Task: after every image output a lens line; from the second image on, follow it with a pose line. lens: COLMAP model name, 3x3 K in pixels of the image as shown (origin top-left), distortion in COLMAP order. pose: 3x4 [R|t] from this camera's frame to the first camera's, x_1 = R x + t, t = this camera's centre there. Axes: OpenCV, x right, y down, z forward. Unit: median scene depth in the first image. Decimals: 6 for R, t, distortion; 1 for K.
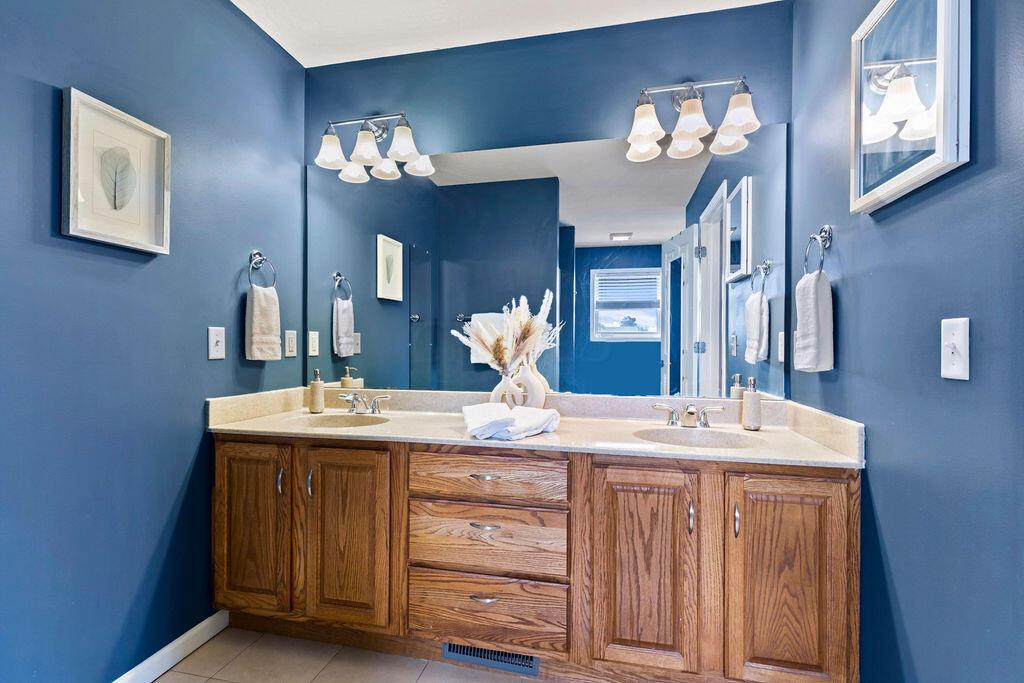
lens RADIAL K [[470.5, 0, 507.0], [0, 470.5, 333.8], [0, 0, 1]] dist [0.002949, 0.000222]
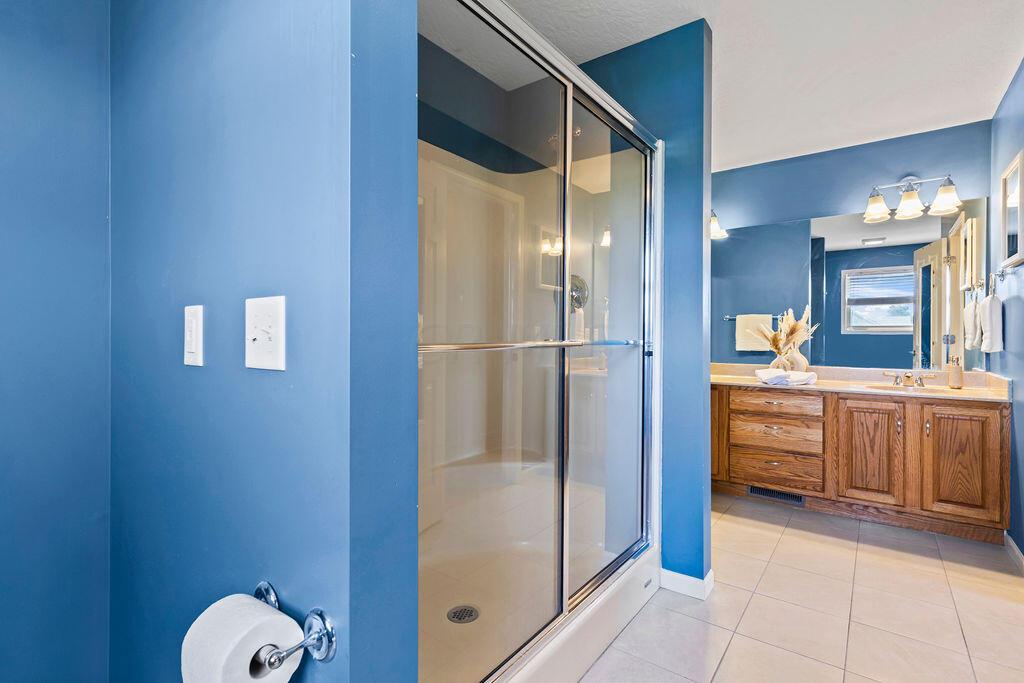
lens RADIAL K [[470.5, 0, 507.0], [0, 470.5, 333.8], [0, 0, 1]] dist [0.002949, 0.000222]
pose [[0.901637, -0.004687, -0.432468, -0.207499], [0.011250, 0.999857, 0.012618, -0.029775], [0.432347, -0.016242, 0.901561, -1.336086]]
